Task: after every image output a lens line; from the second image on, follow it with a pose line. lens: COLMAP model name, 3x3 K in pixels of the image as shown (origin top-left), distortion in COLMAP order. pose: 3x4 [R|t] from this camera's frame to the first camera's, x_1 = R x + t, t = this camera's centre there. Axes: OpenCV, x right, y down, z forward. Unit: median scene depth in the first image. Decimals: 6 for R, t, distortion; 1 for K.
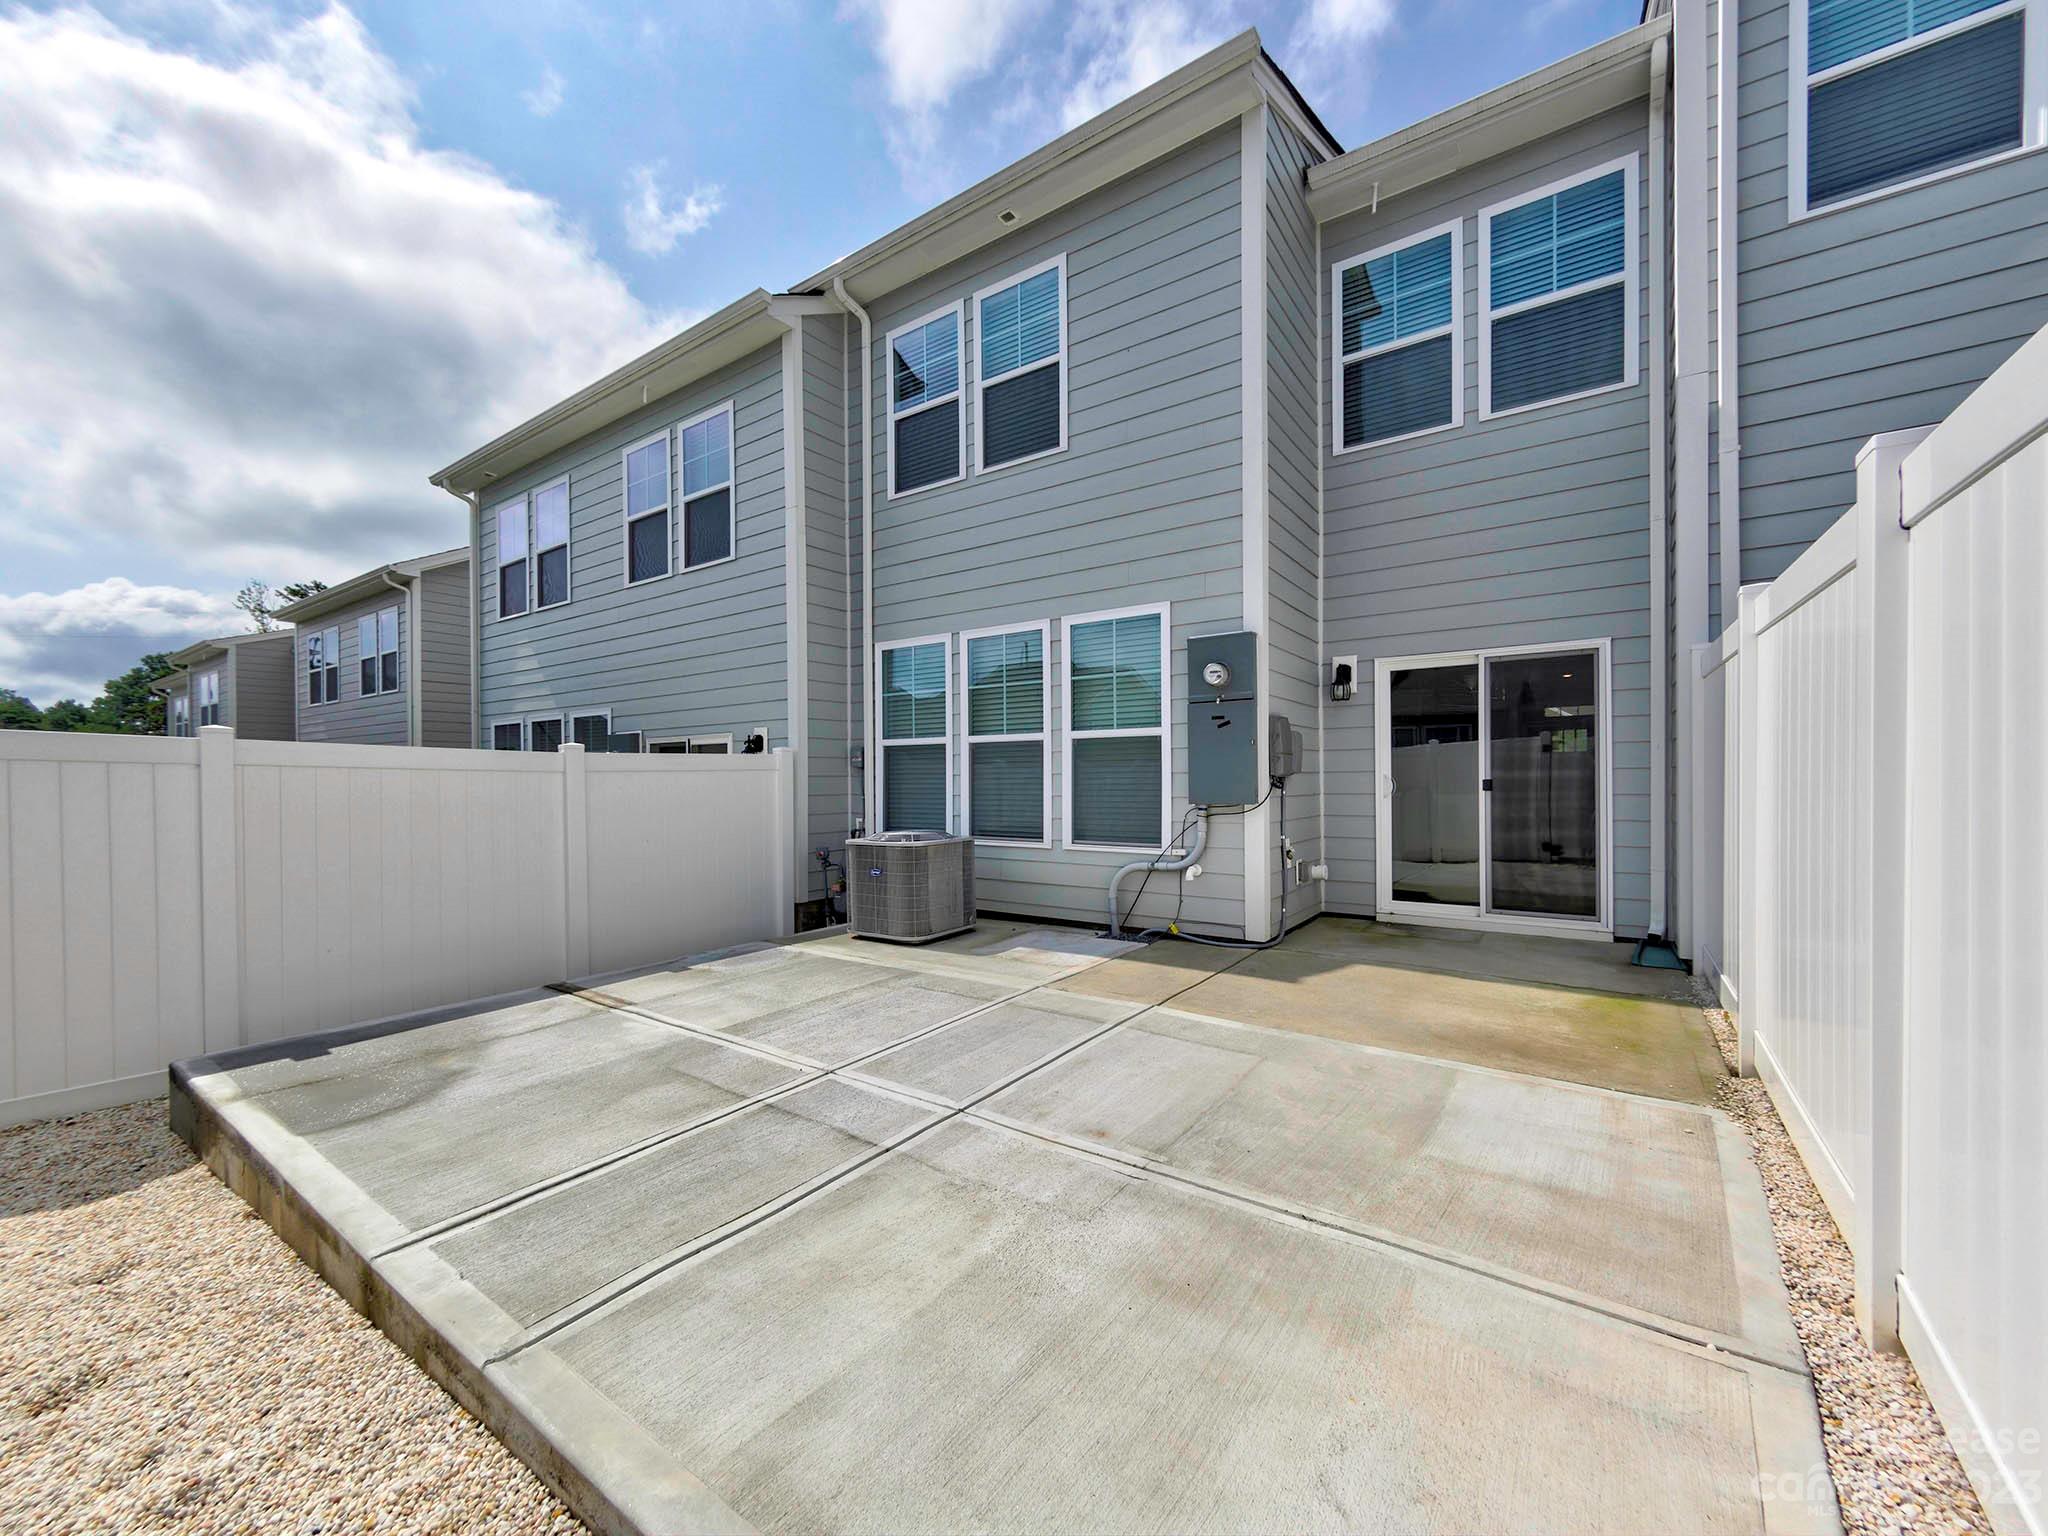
lens RADIAL K [[803.8, 0, 1026.4], [0, 803.8, 778.0], [0, 0, 1]] dist [0.002819, 0.000201]
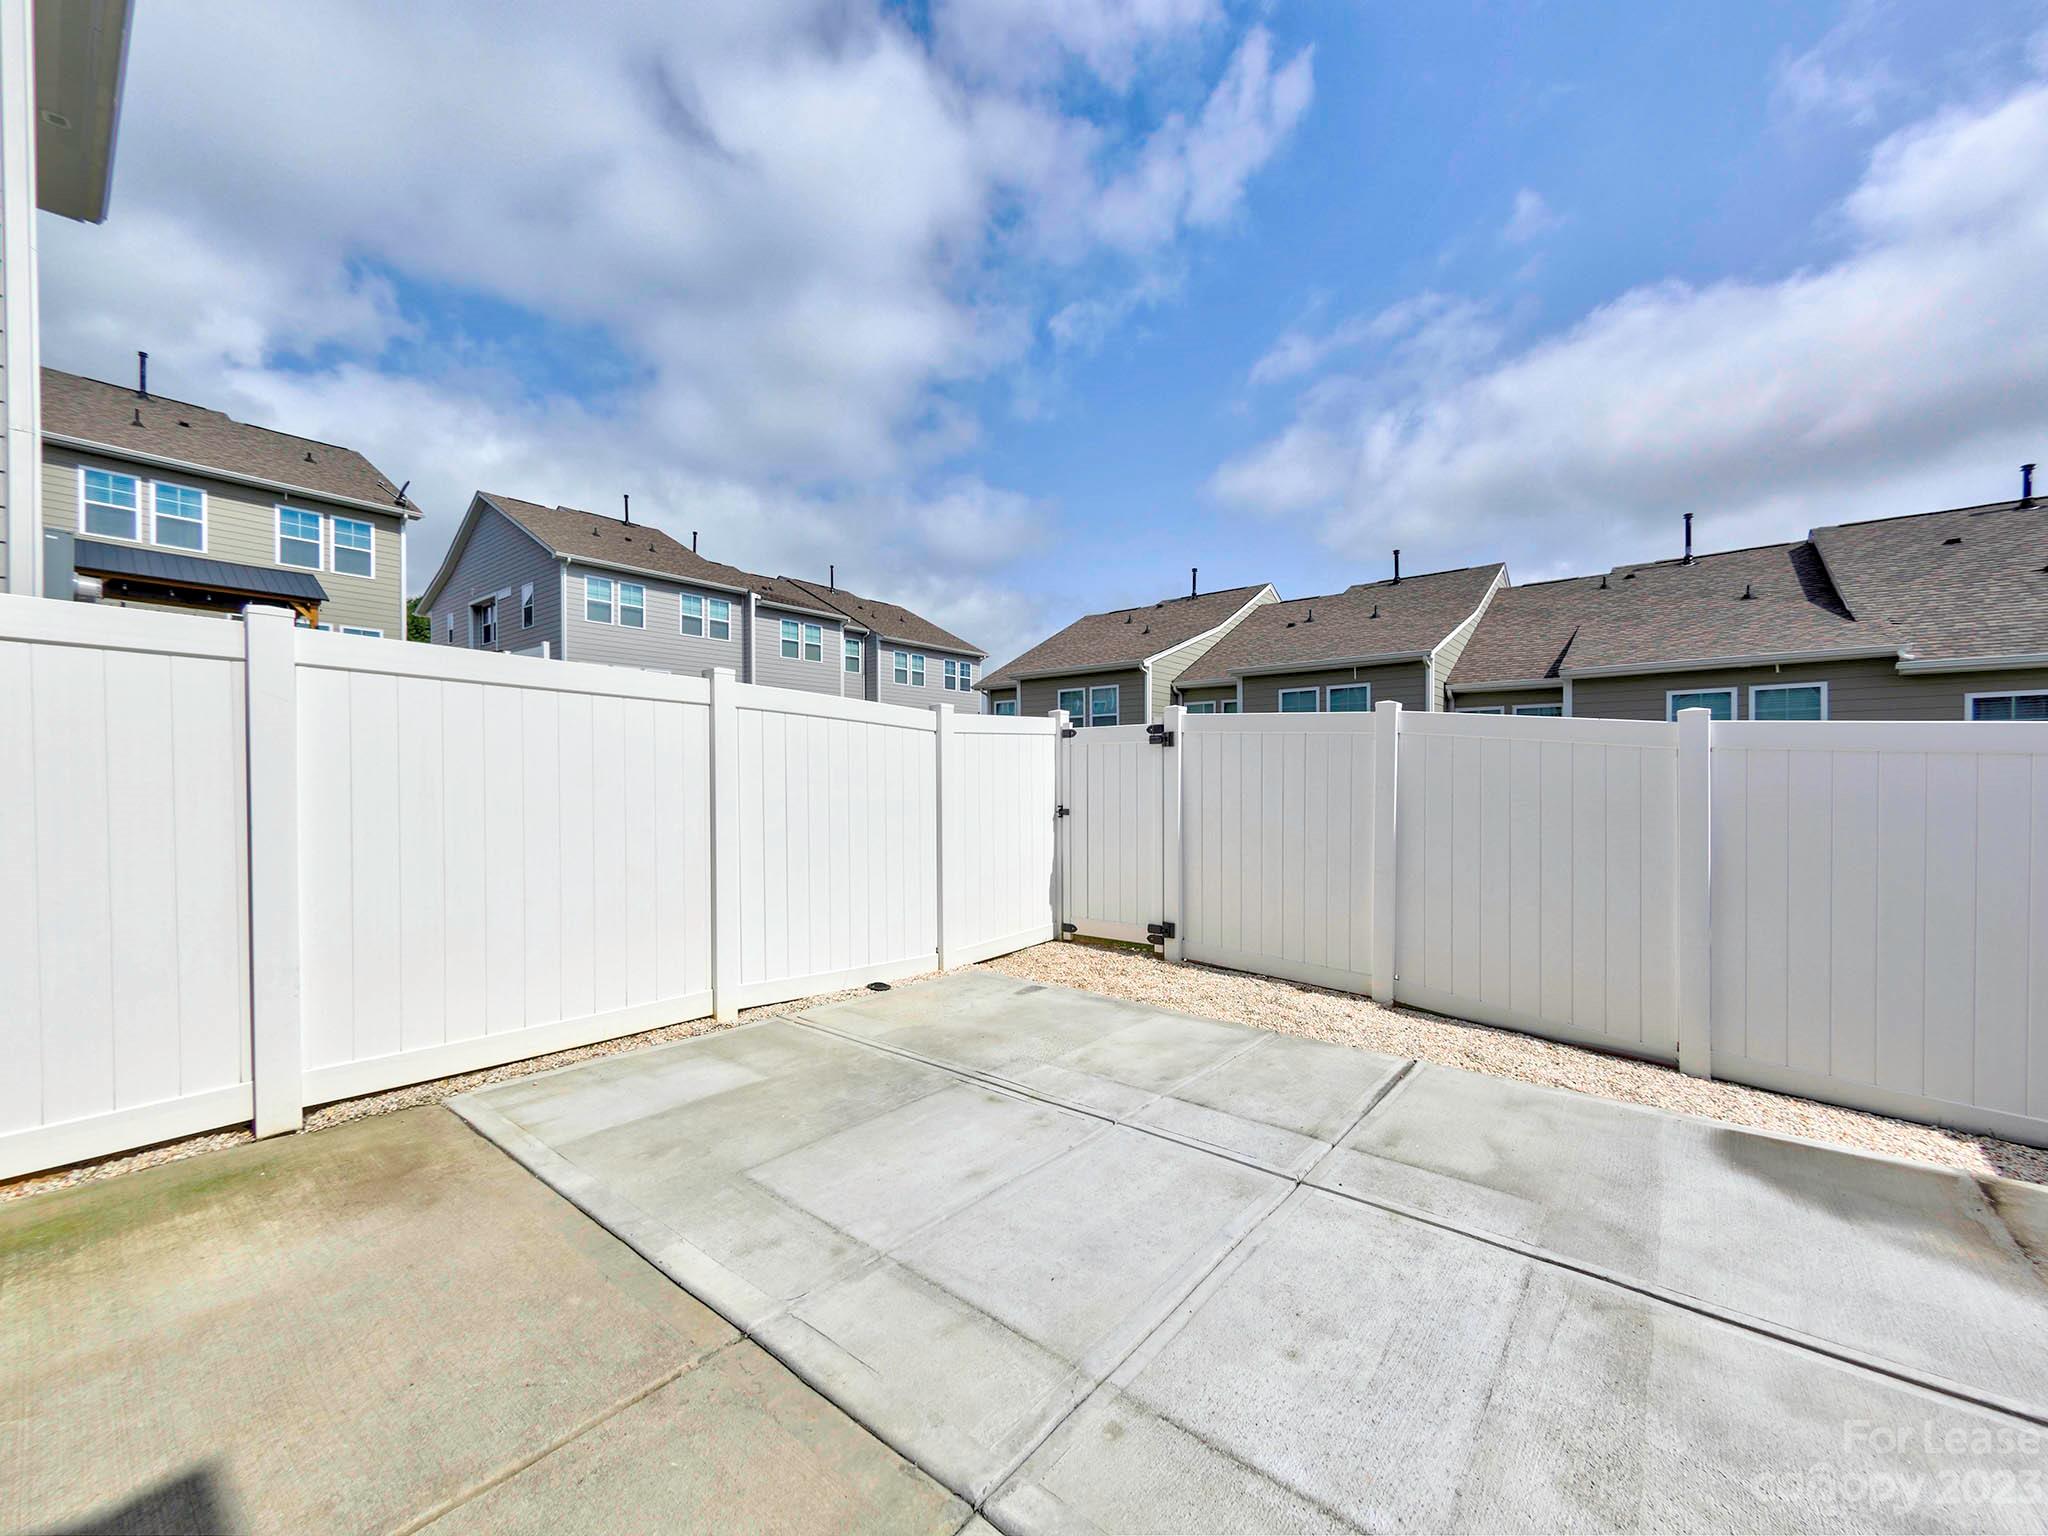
lens RADIAL K [[803.8, 0, 1028.9], [0, 803.8, 784.7], [0, 0, 1]] dist [0.002819, 0.000201]
pose [[-0.997827, 0.010858, 0.064990, -0.033174], [0.011141, 0.999930, 0.003996, -0.023229], [-0.064942, 0.004712, -0.997878, 1.576075]]
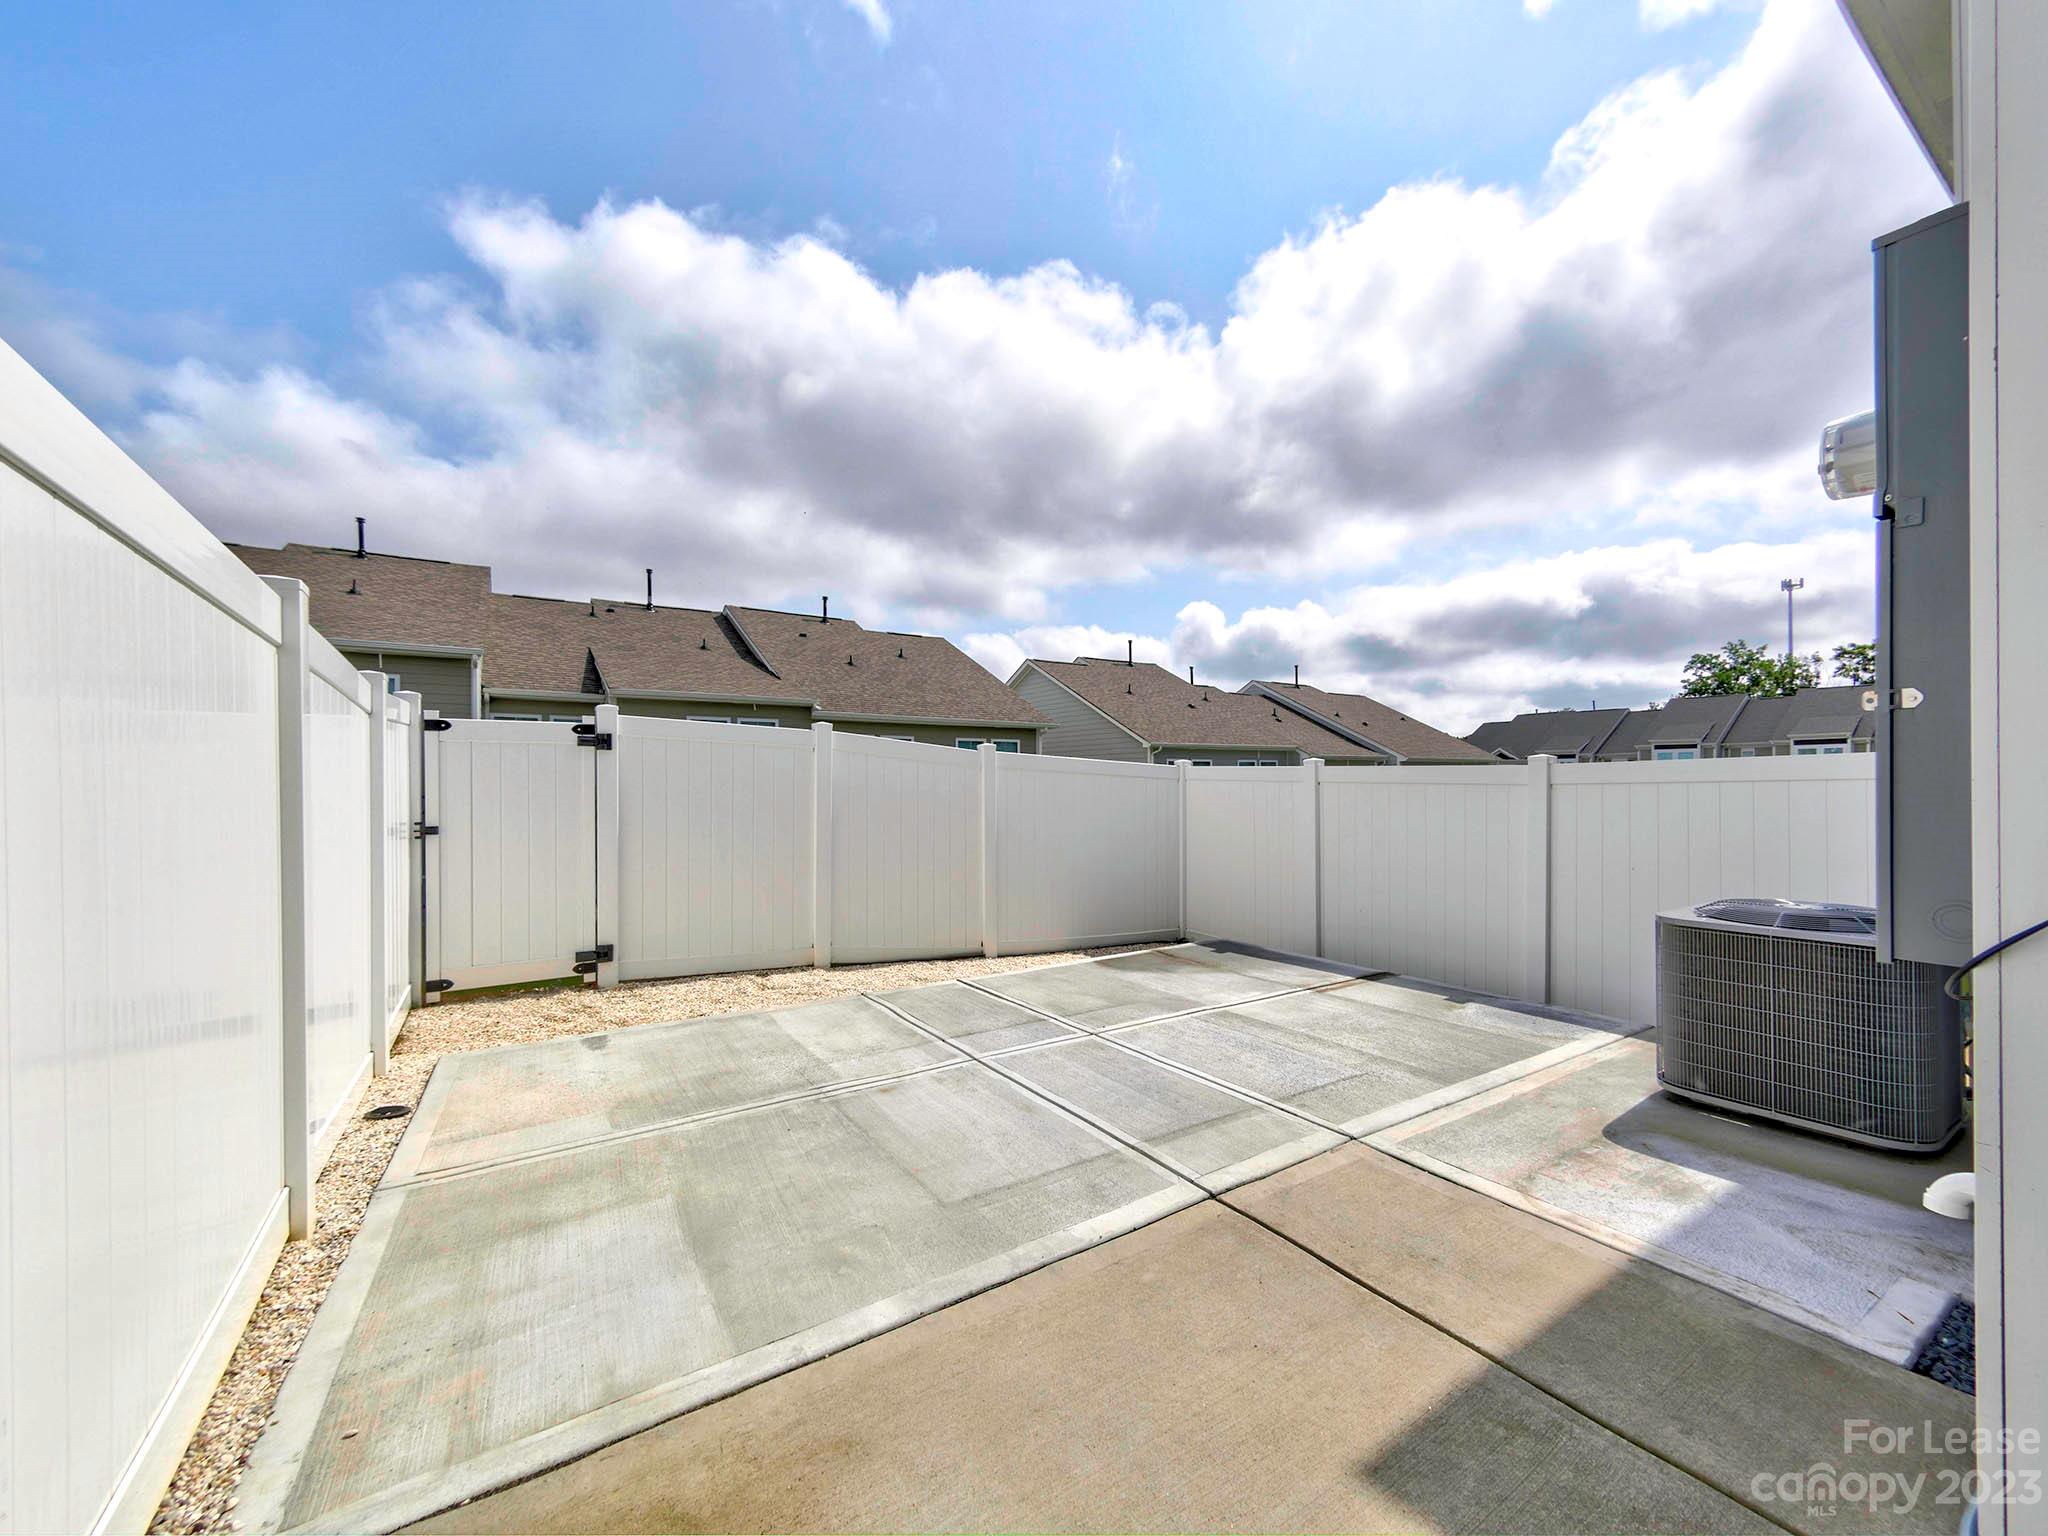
lens RADIAL K [[803.8, 0, 1024.5], [0, 803.8, 781.1], [0, 0, 1]] dist [0.002819, 0.000201]
pose [[-0.372275, 0.007665, -0.928091, 0.844797], [0.009053, 0.999948, 0.004627, -0.033473], [0.928078, -0.006679, -0.372326, 1.202933]]
